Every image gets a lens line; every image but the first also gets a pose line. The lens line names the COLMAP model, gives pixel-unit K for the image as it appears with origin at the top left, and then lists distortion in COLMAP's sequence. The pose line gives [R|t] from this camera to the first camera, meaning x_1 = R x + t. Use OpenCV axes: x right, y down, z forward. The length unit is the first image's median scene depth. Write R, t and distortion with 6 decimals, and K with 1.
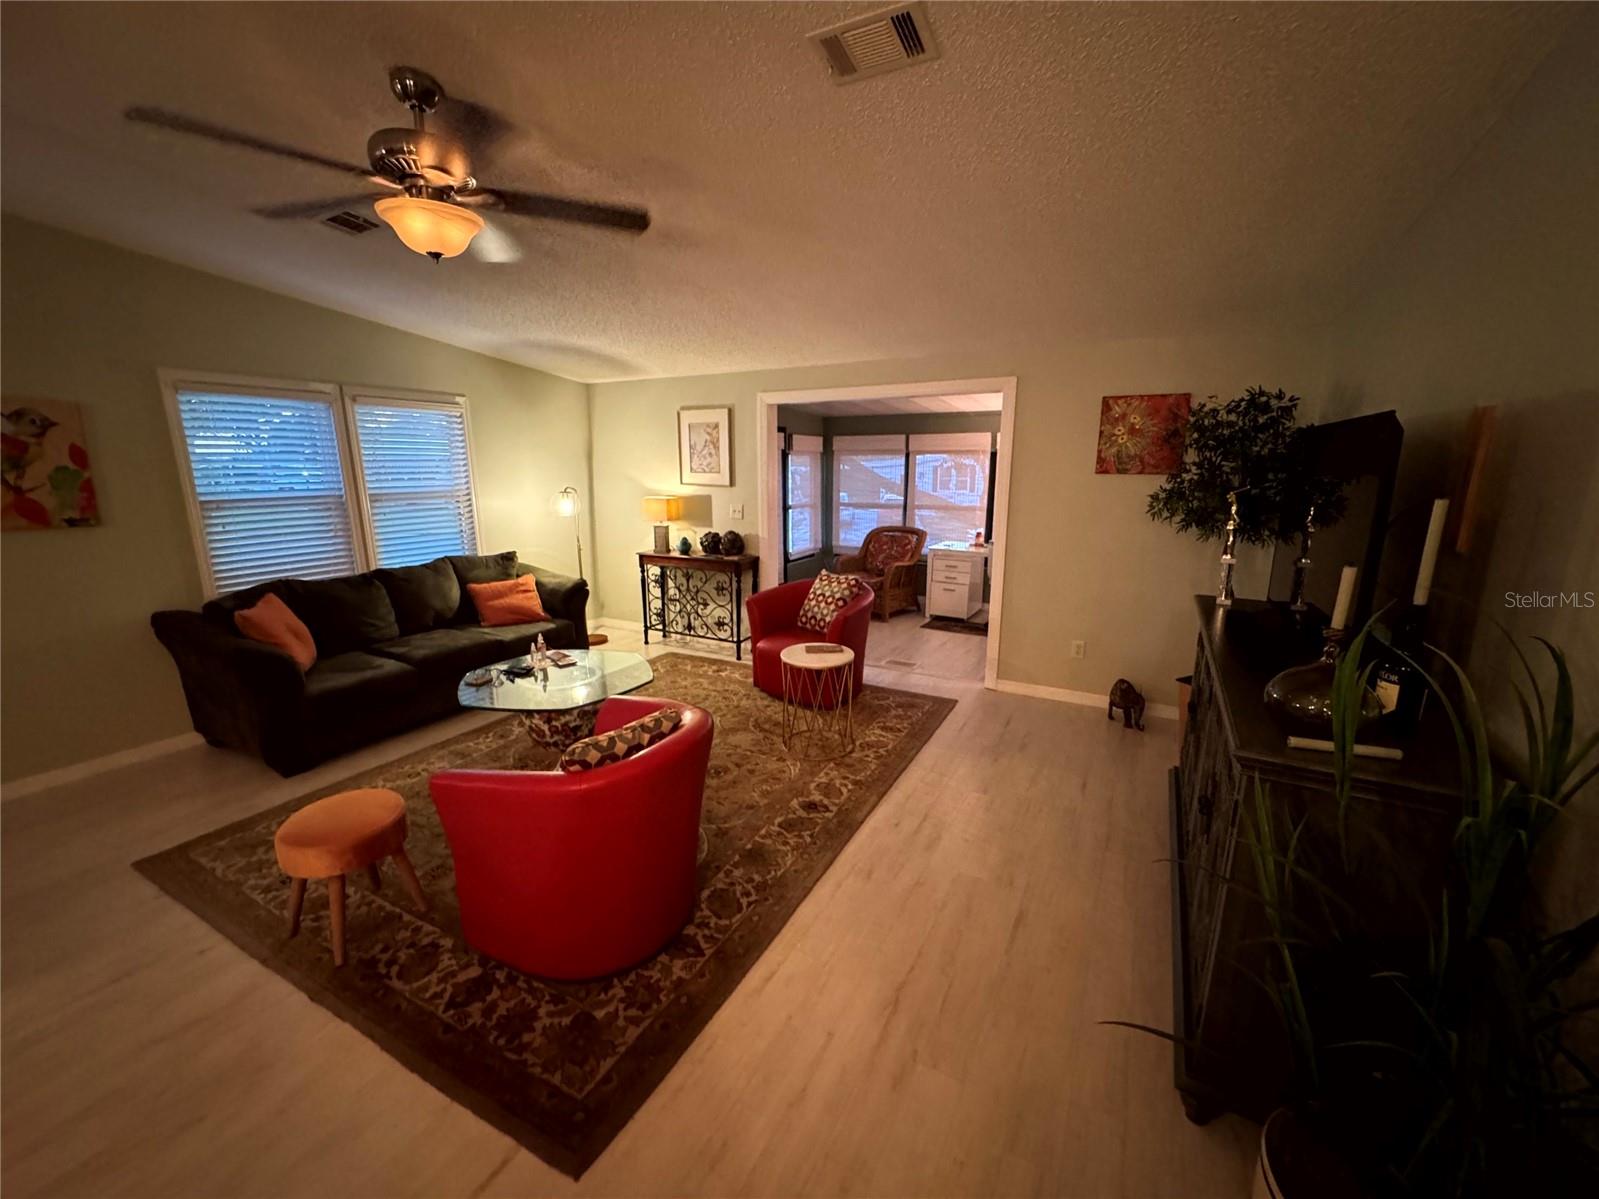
lens RADIAL K [[637.3, 0, 801.5], [0, 637.3, 600.5], [0, 0, 1]] dist [-0.003900, 0.000647]
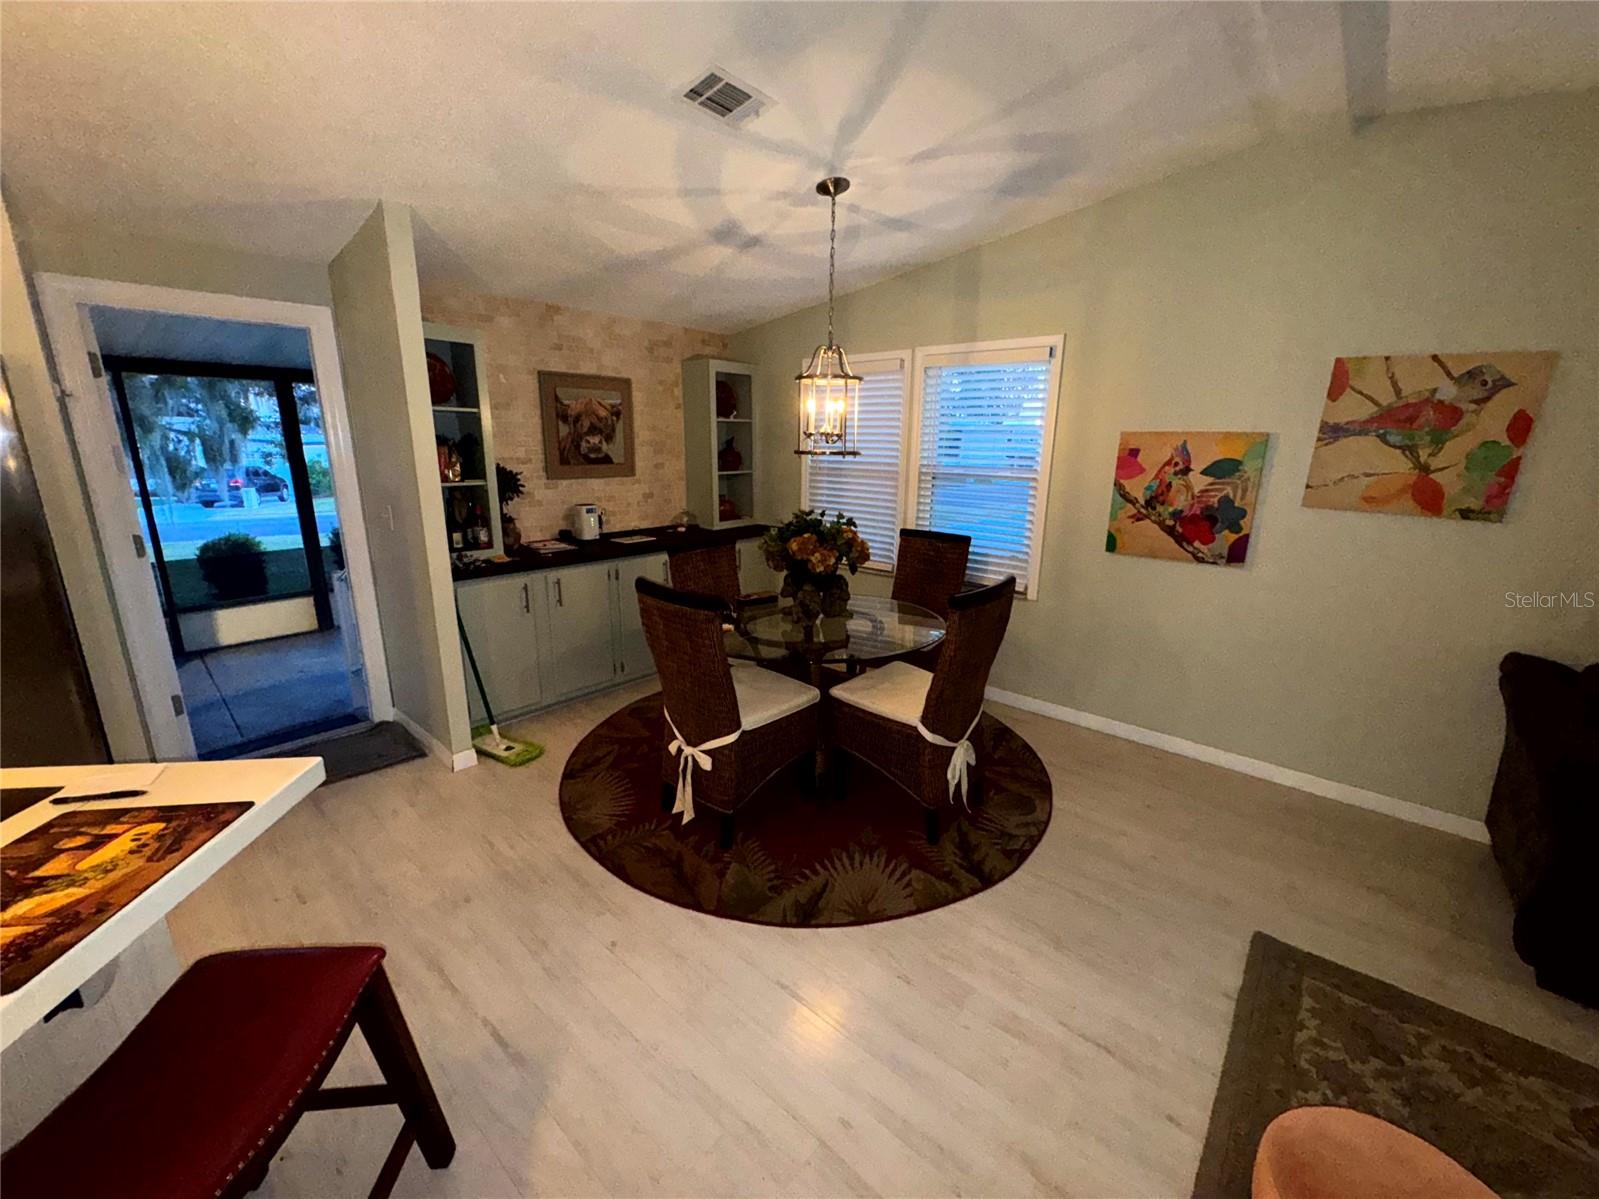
lens RADIAL K [[637.3, 0, 800.8], [0, 637.3, 600.3], [0, 0, 1]] dist [-0.003900, 0.000647]
pose [[-0.215554, 0.238947, -0.946806, -0.222750], [-0.221133, 0.932465, 0.285672, -0.068721], [0.951124, 0.270948, -0.148157, 0.383719]]
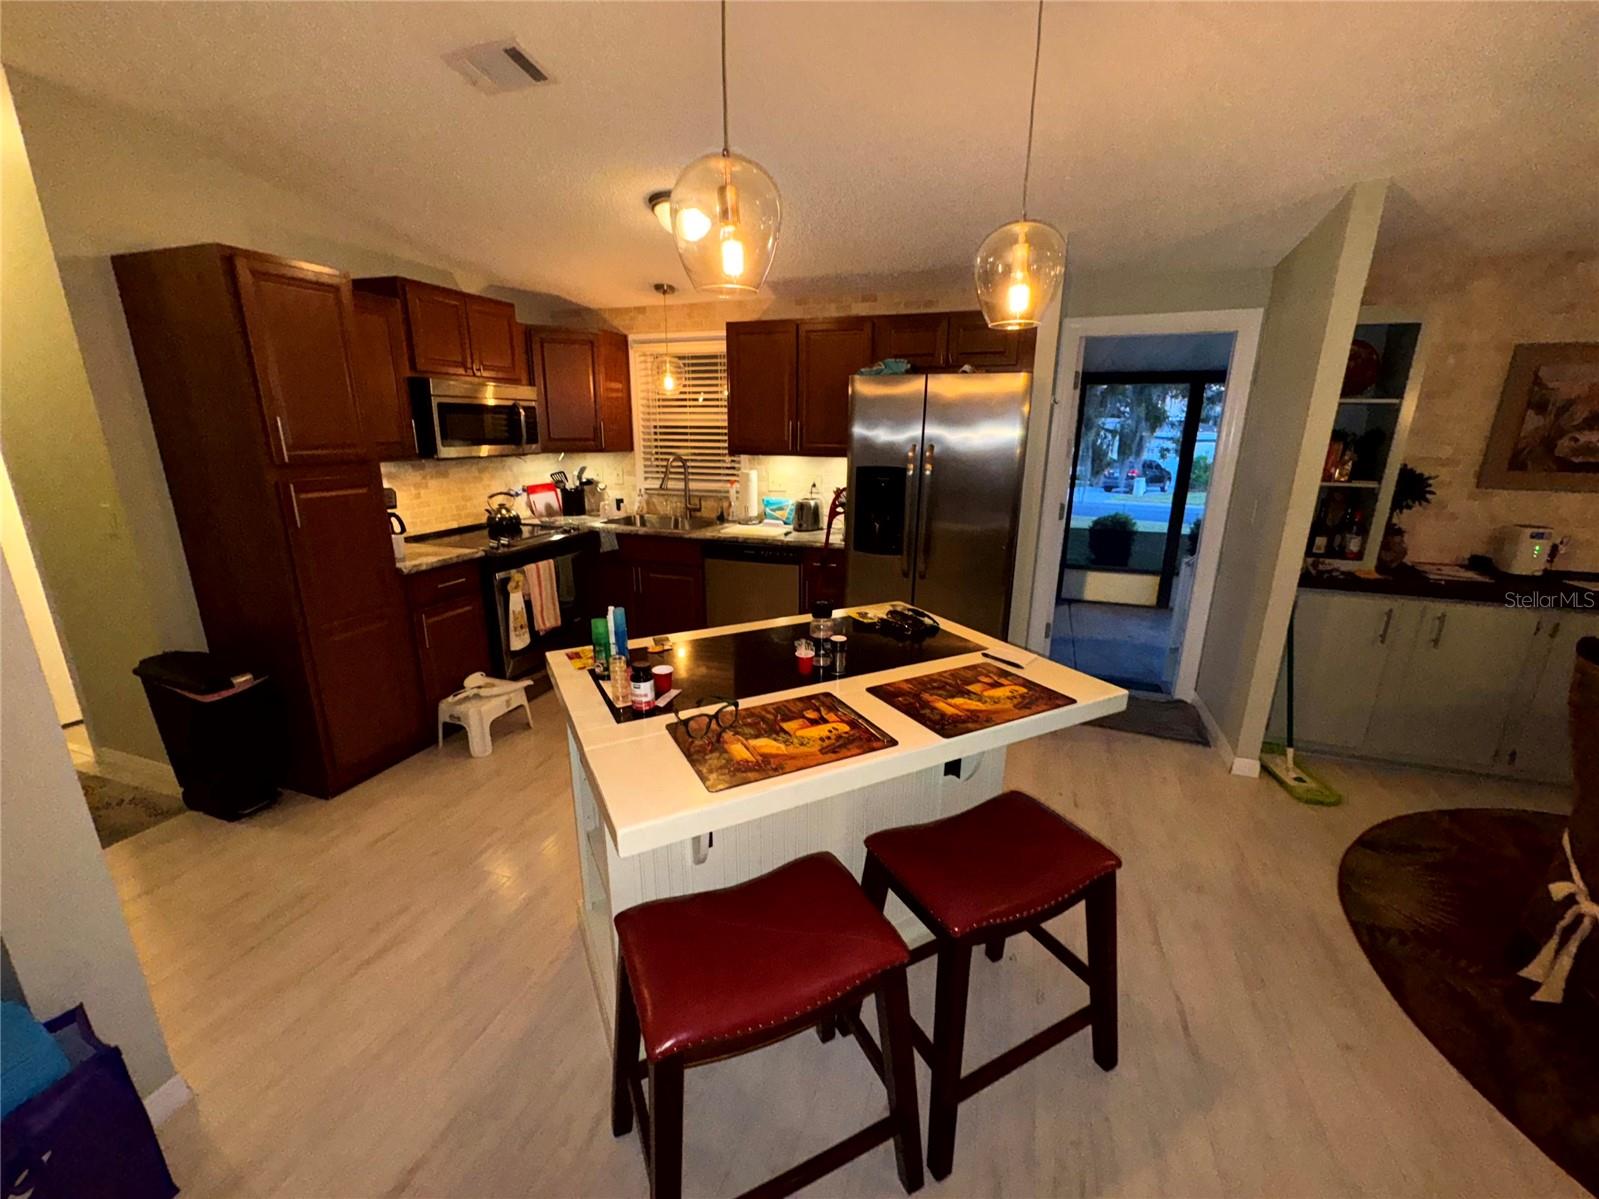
lens RADIAL K [[637.3, 0, 798.9], [0, 637.3, 600.1], [0, 0, 1]] dist [-0.003900, 0.000647]
pose [[-0.987461, 0.035895, -0.153728, -0.188739], [-0.039327, 0.887168, 0.459769, -0.073492], [0.152886, 0.460049, -0.874632, 0.423356]]
